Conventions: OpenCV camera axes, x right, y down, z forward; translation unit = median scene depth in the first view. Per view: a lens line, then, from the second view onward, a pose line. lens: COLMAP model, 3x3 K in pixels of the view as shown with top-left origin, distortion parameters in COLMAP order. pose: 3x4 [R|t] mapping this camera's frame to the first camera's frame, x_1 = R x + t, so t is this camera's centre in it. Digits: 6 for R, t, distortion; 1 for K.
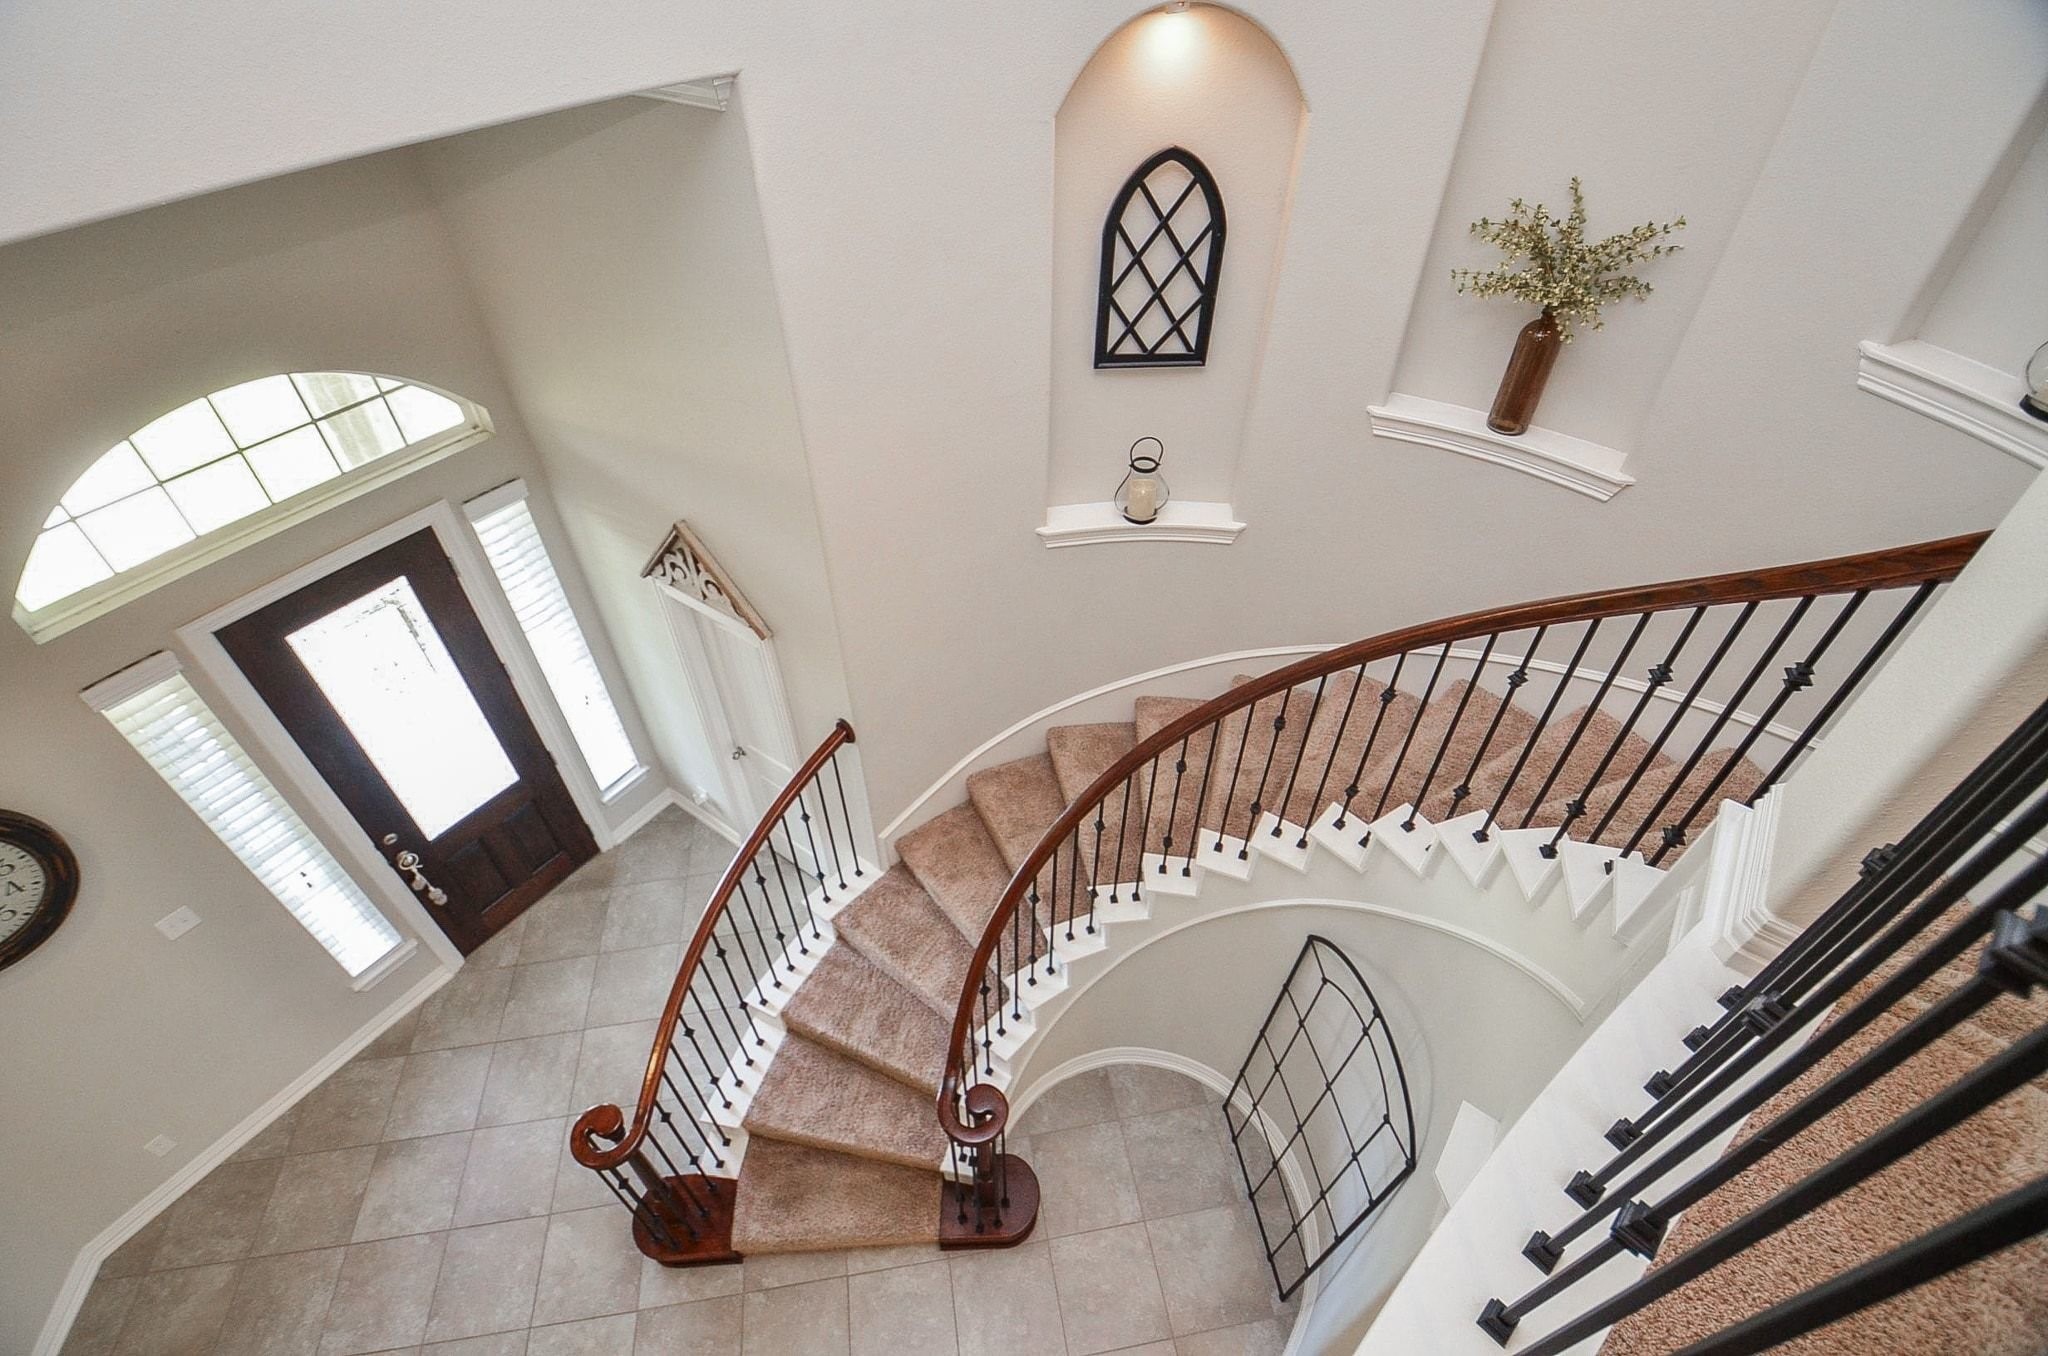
lens RADIAL K [[930.0, 0, 1022.5], [0, 930.0, 684.0], [0, 0, 1]] dist [0.016724, -0.026328]
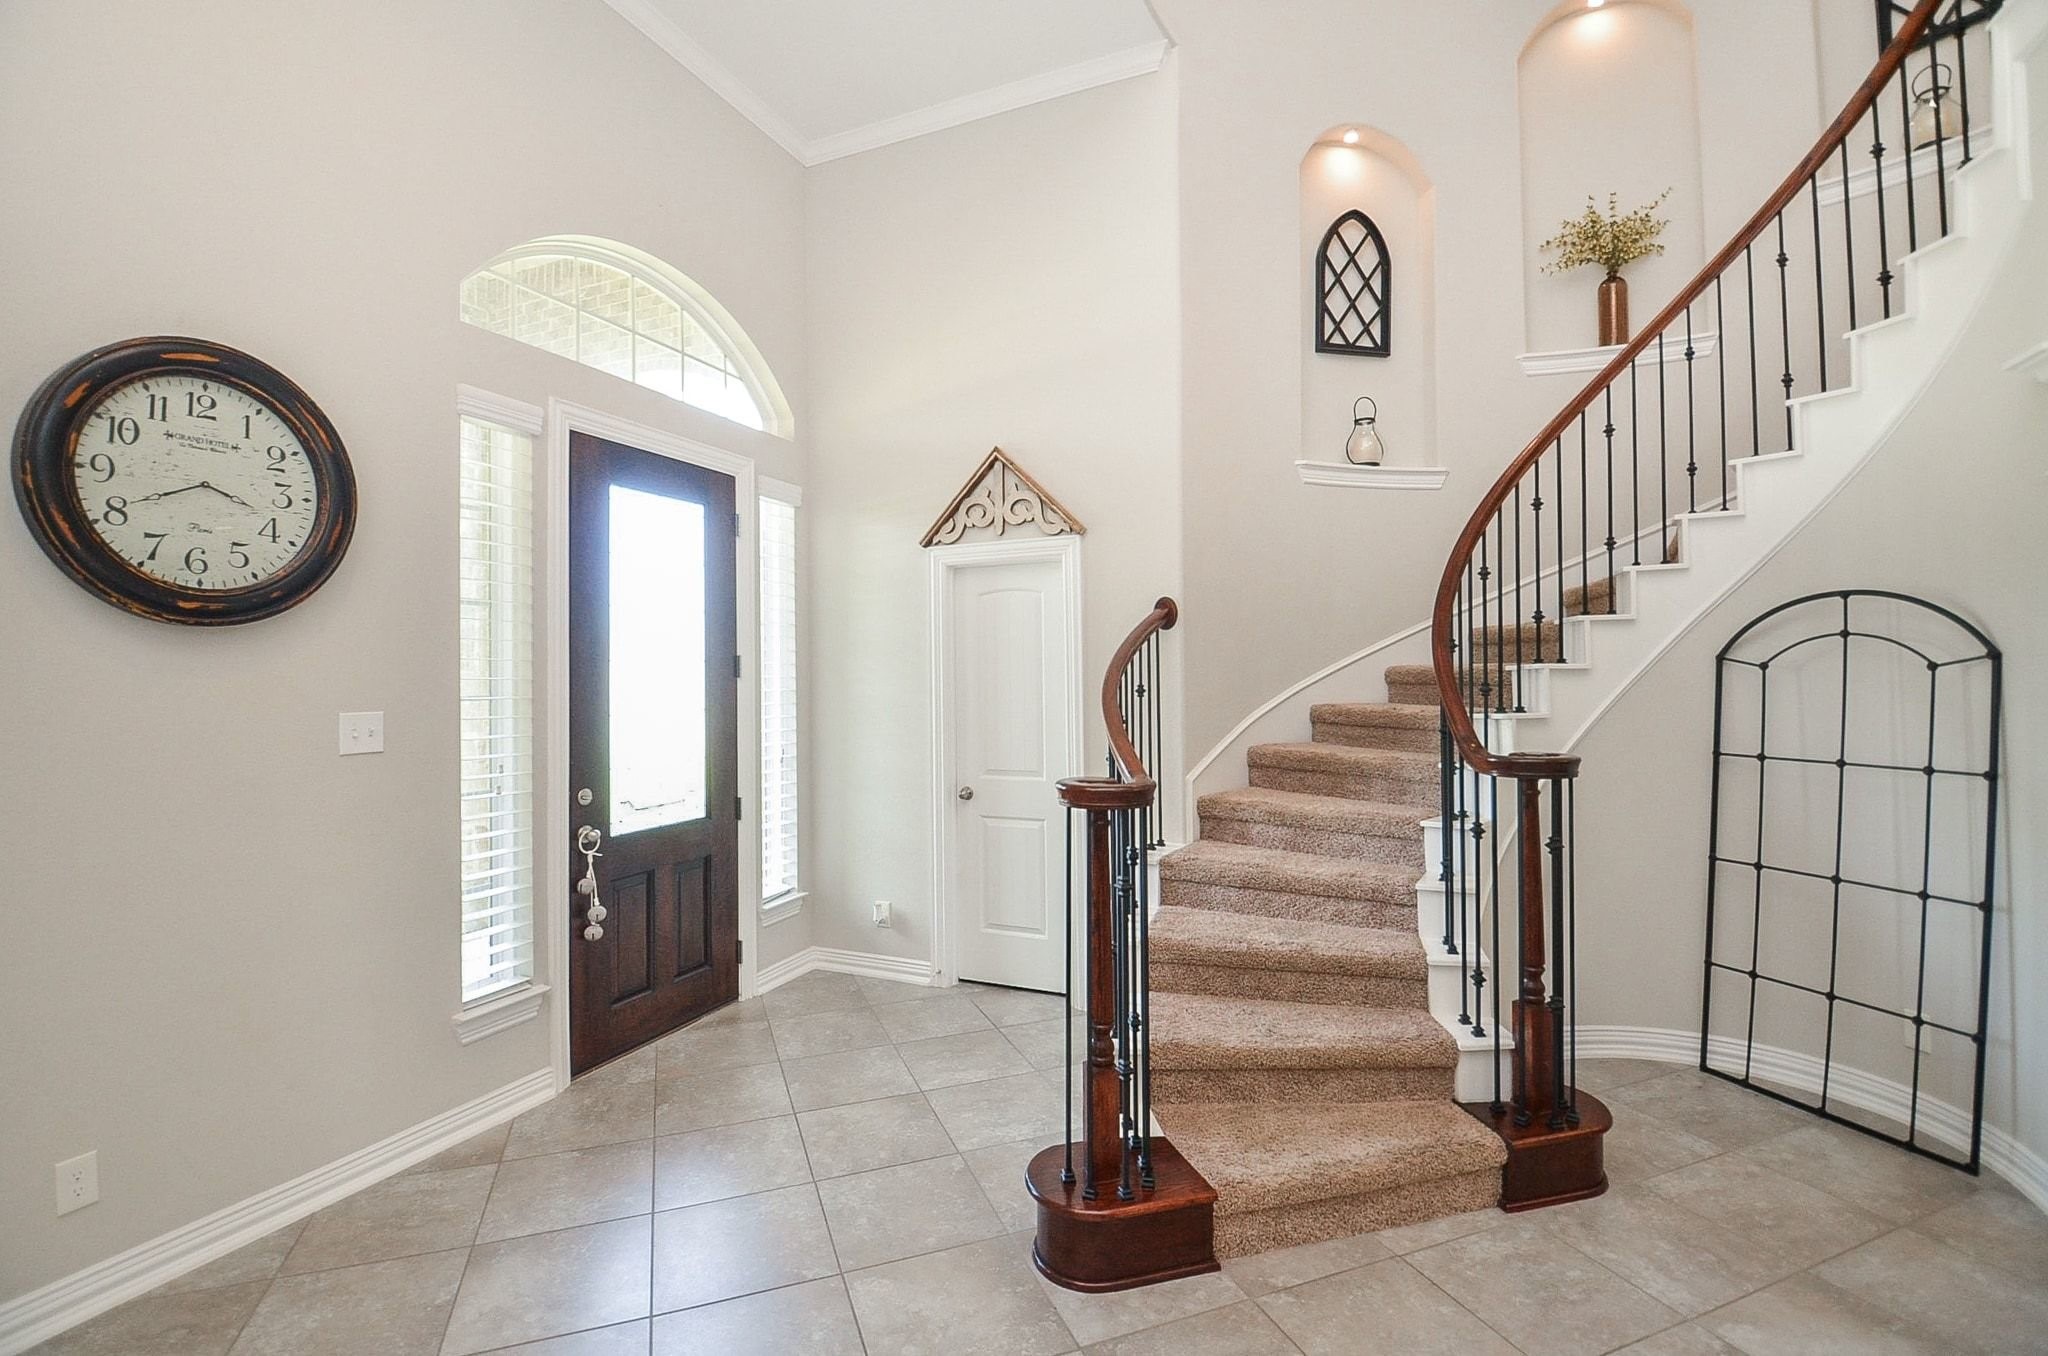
lens RADIAL K [[930.0, 0, 1022.5], [0, 930.0, 684.0], [0, 0, 1]] dist [0.016724, -0.026328]
pose [[0.975997, -0.002306, 0.217772, -0.631730], [0.152123, 0.722784, -0.674124, 0.851643], [-0.155848, 0.691071, 0.705785, 0.438574]]
